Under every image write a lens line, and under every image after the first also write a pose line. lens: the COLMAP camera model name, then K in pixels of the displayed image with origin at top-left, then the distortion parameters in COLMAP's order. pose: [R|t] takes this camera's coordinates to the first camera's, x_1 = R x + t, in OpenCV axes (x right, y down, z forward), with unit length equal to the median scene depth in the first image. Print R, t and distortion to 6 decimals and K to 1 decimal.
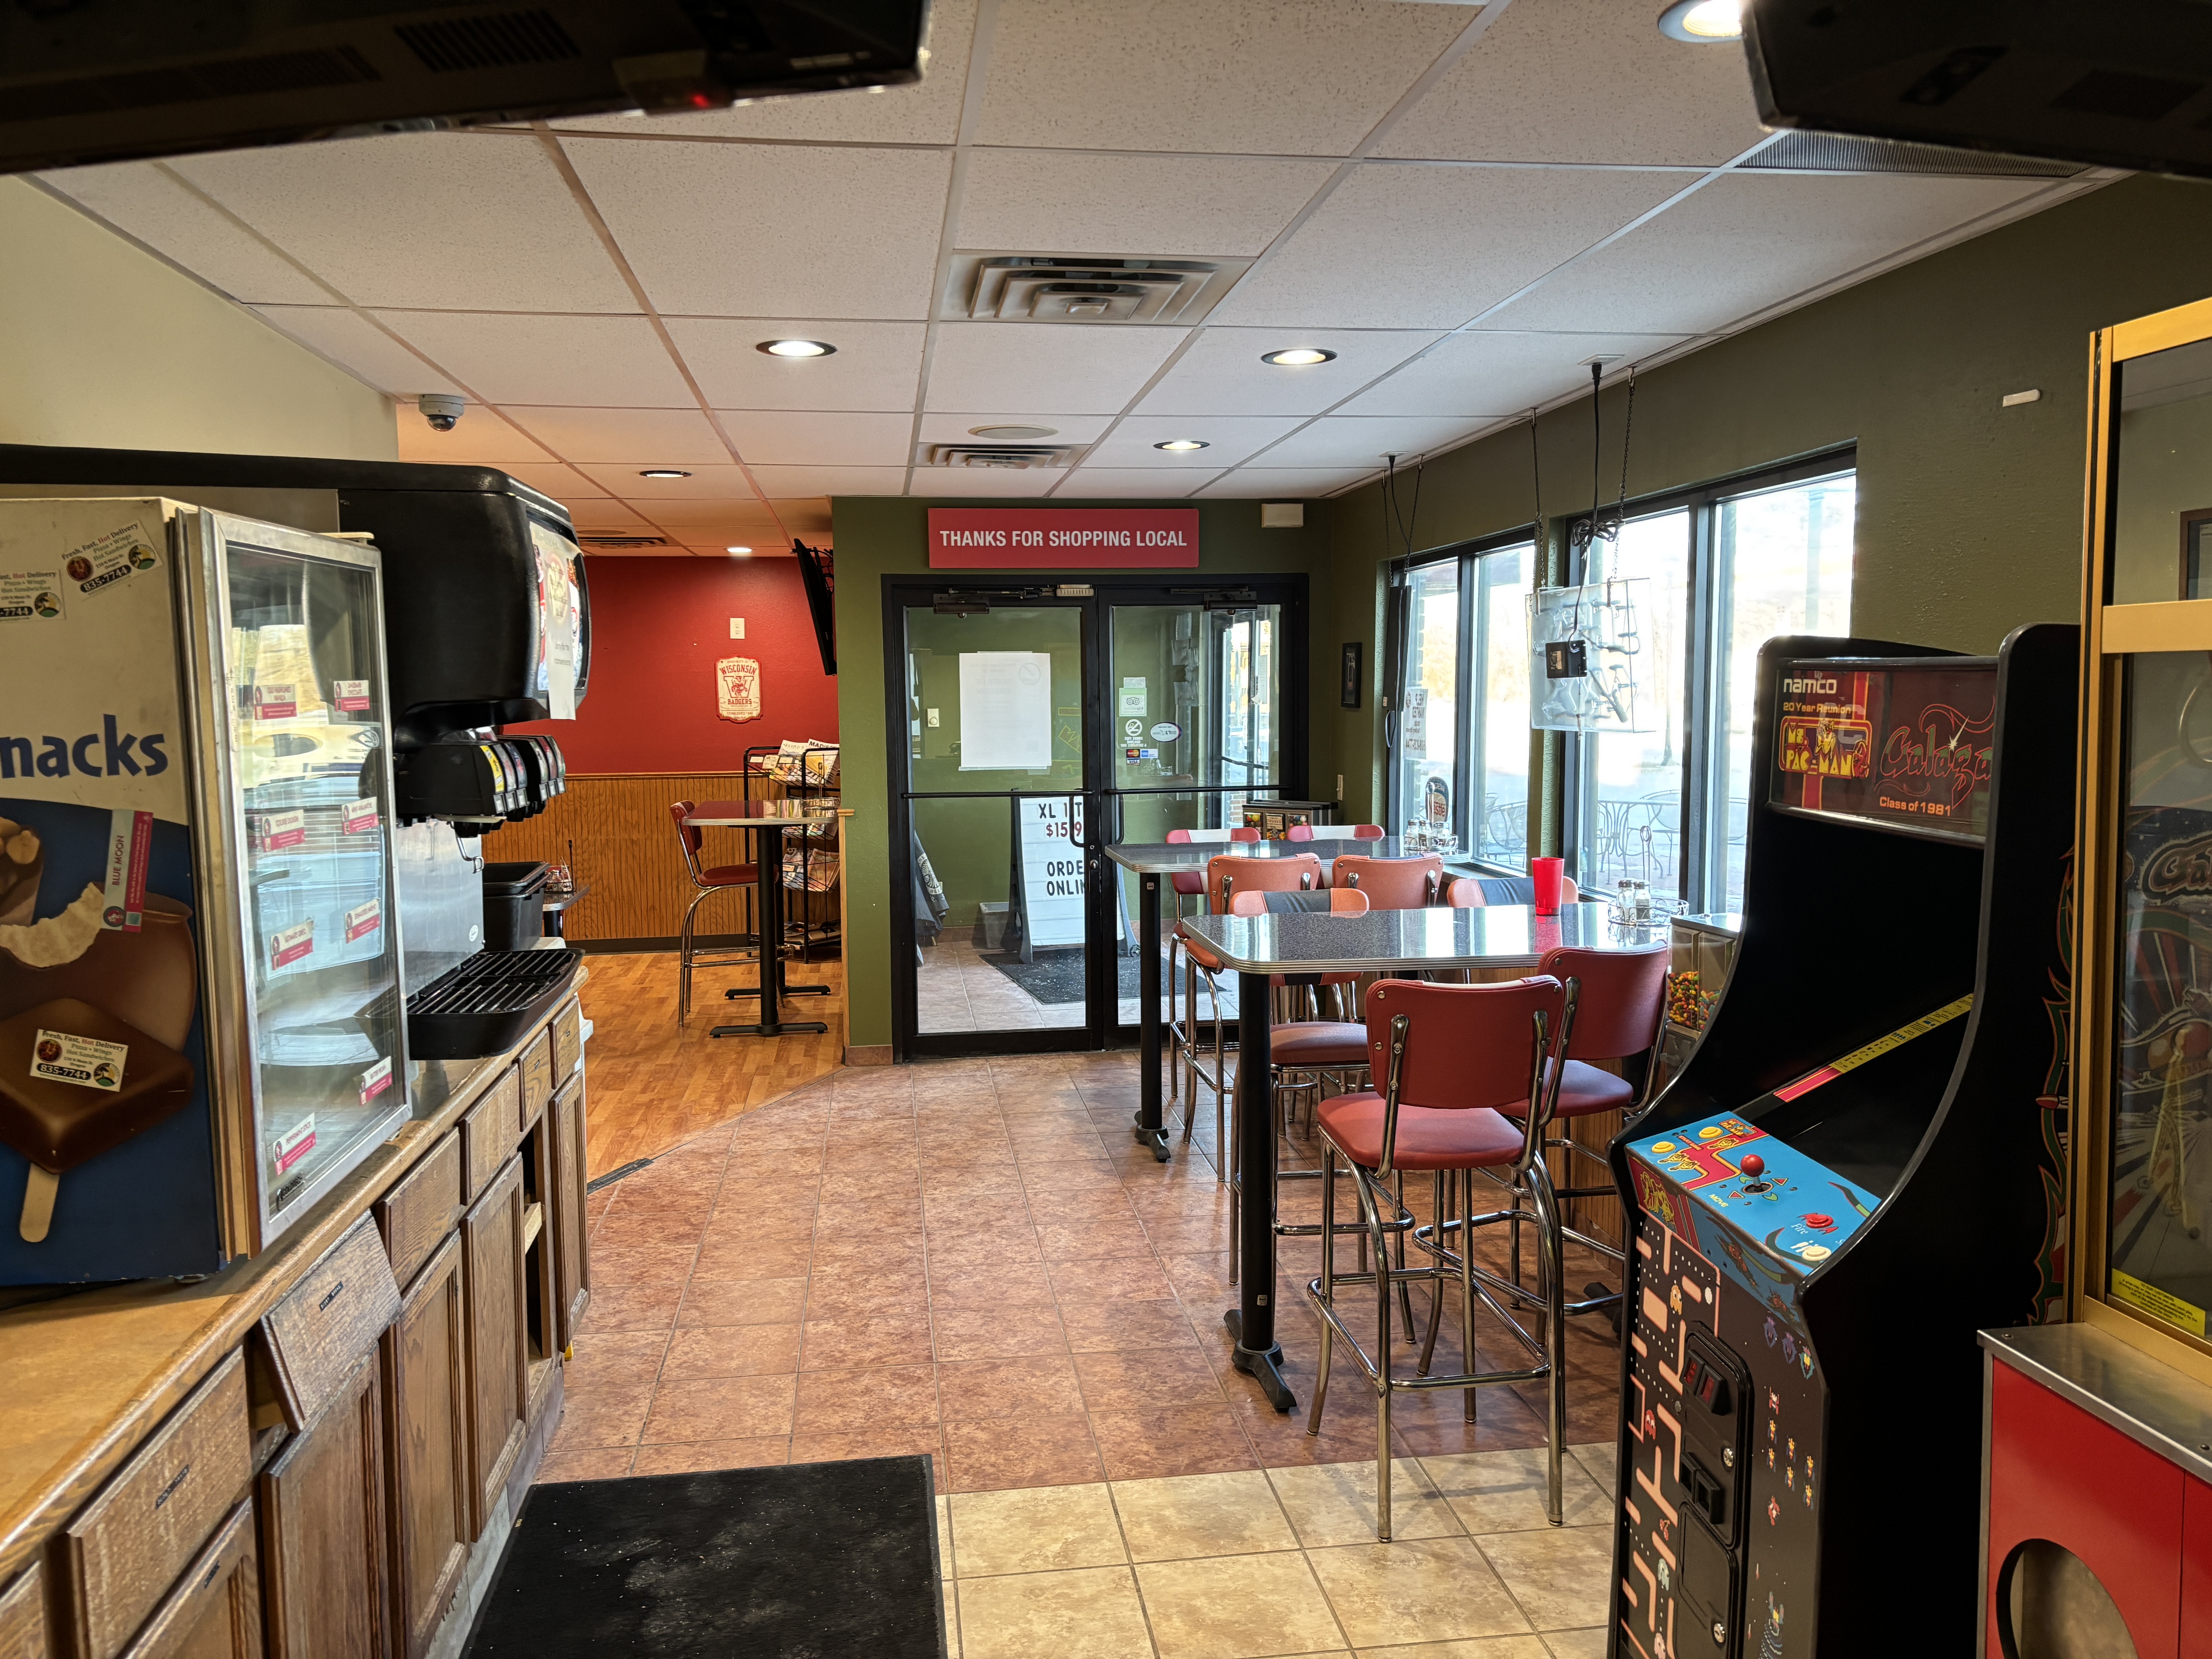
lens RADIAL K [[1695.1, 0, 1104.2], [0, 1695.1, 844.1], [0, 0, 1]] dist [0.063758, -0.039682]
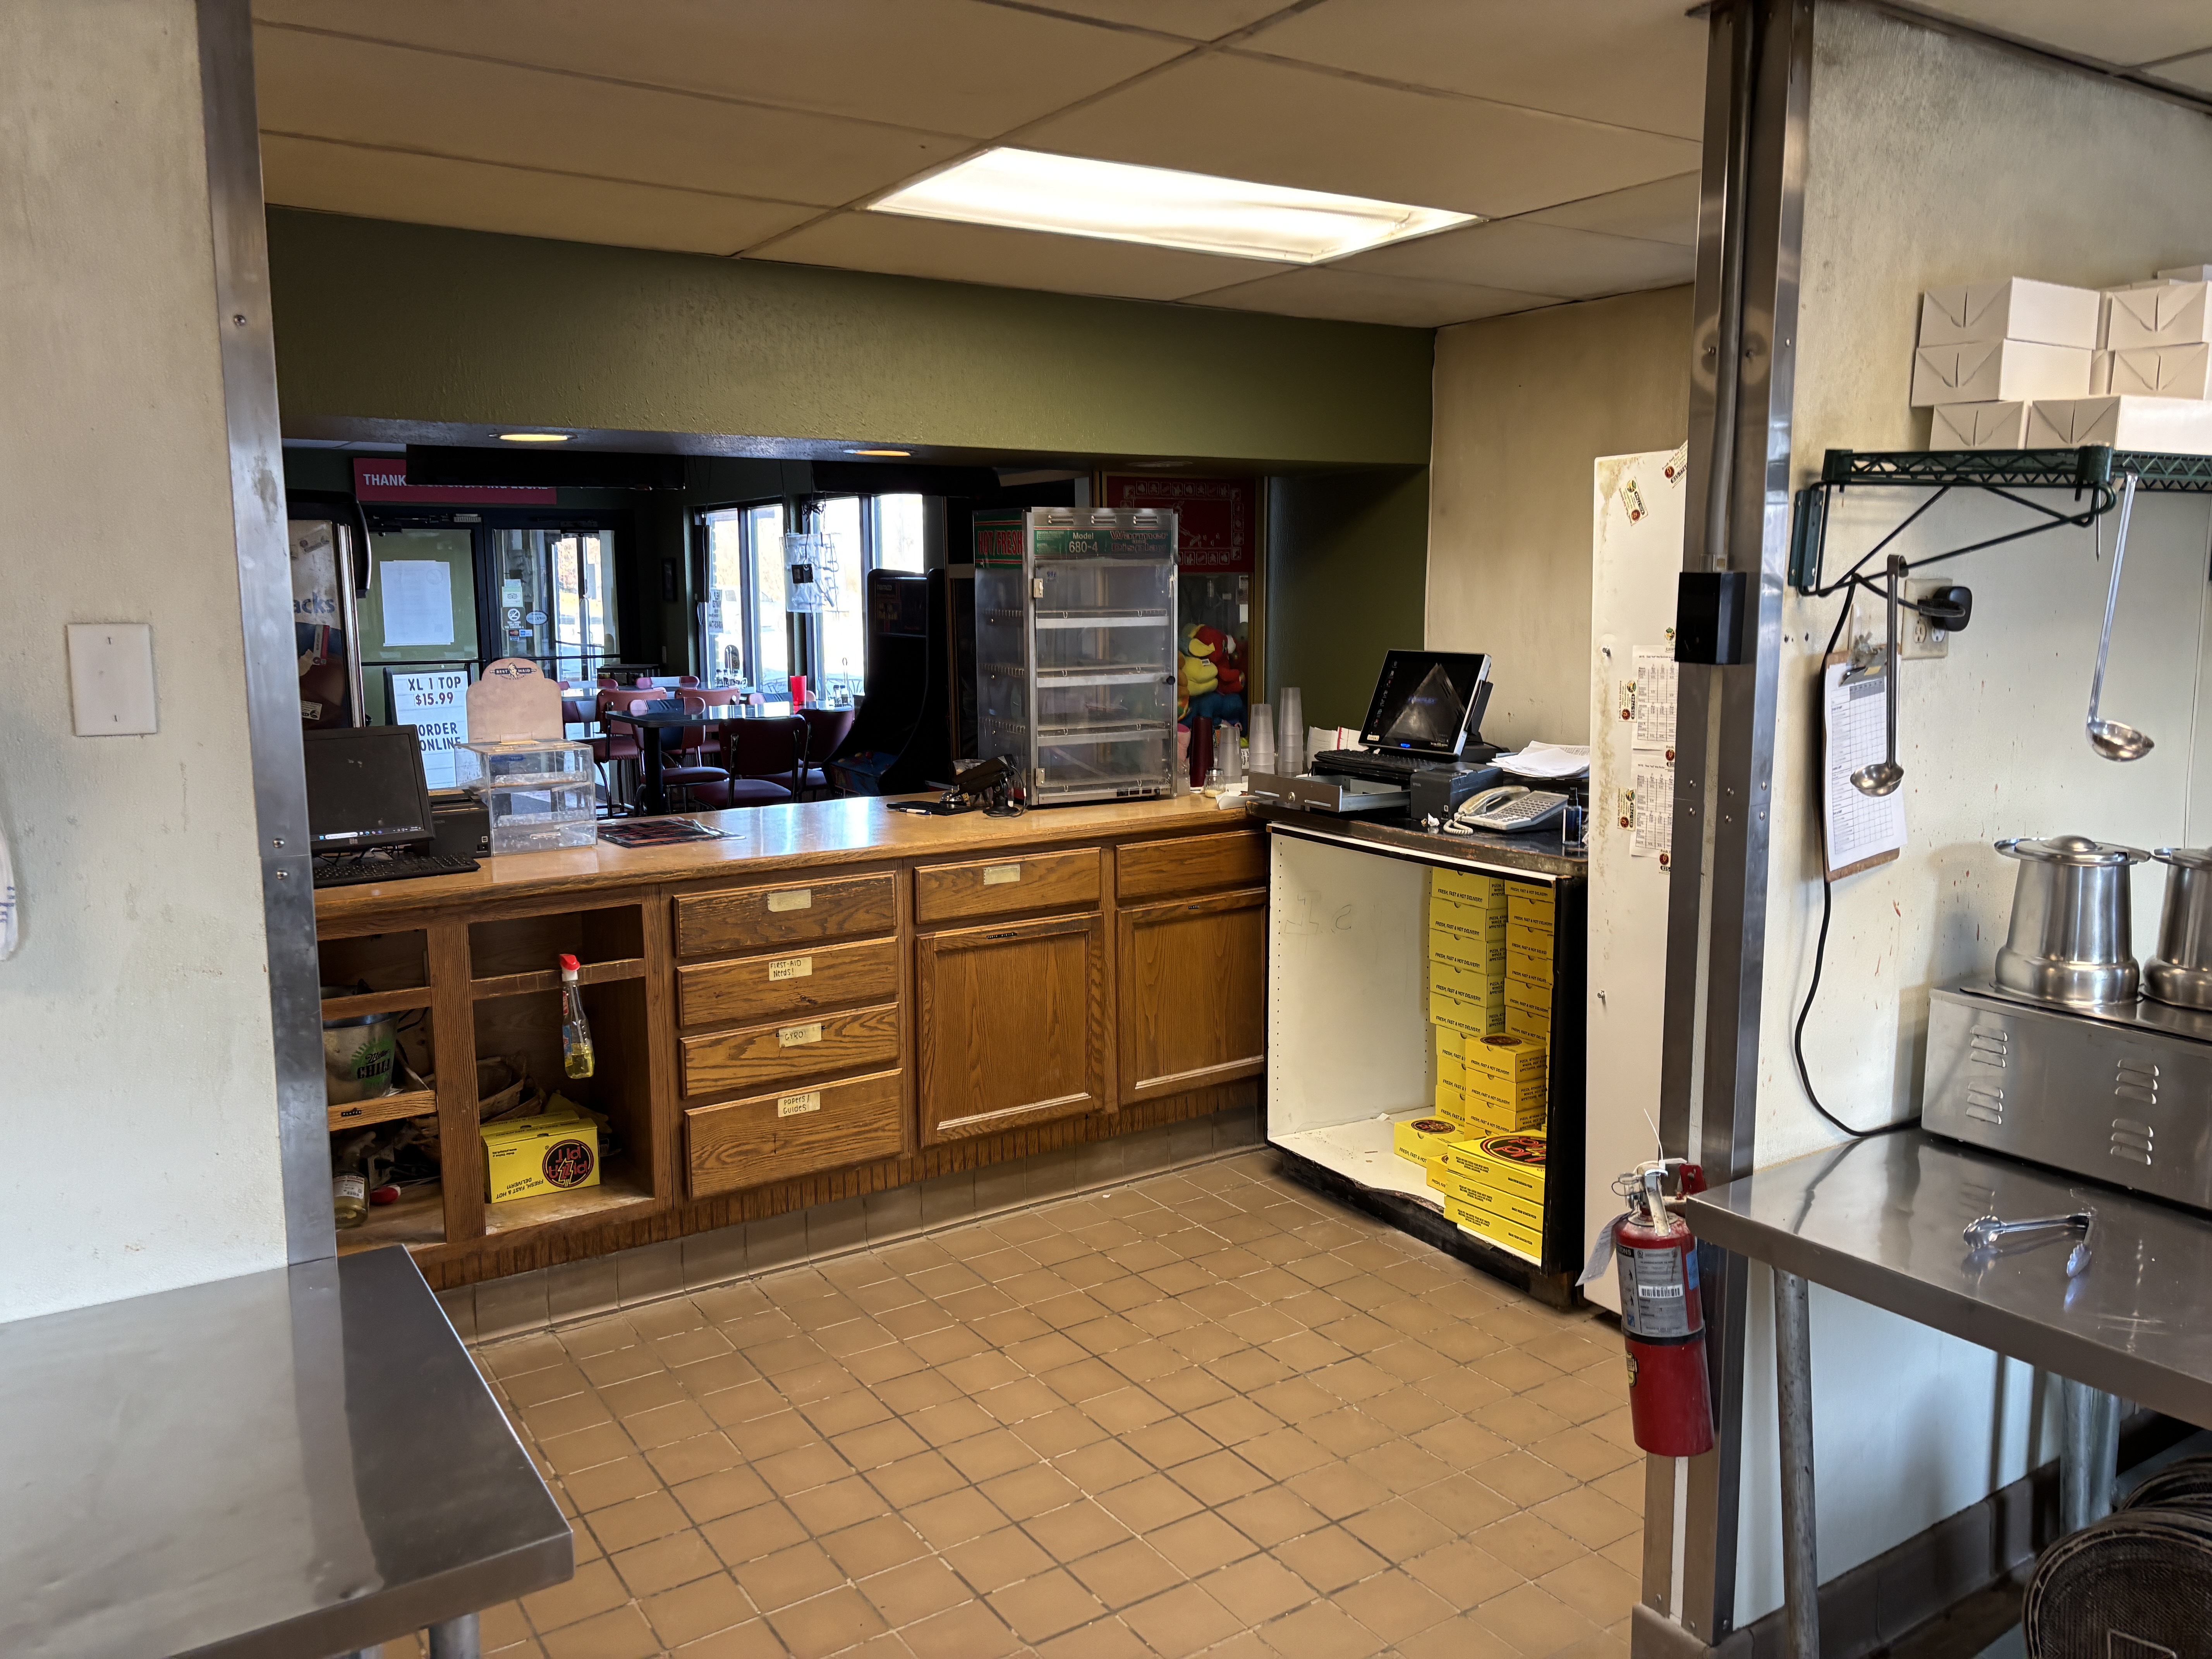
lens RADIAL K [[1695.1, 0, 1113.1], [0, 1695.1, 831.5], [0, 0, 1]] dist [0.063758, -0.039682]
pose [[0.907803, -0.056497, 0.415574, -0.195590], [0.036256, 0.997747, 0.056444, 0.075030], [-0.417827, -0.036173, 0.907806, -0.782827]]
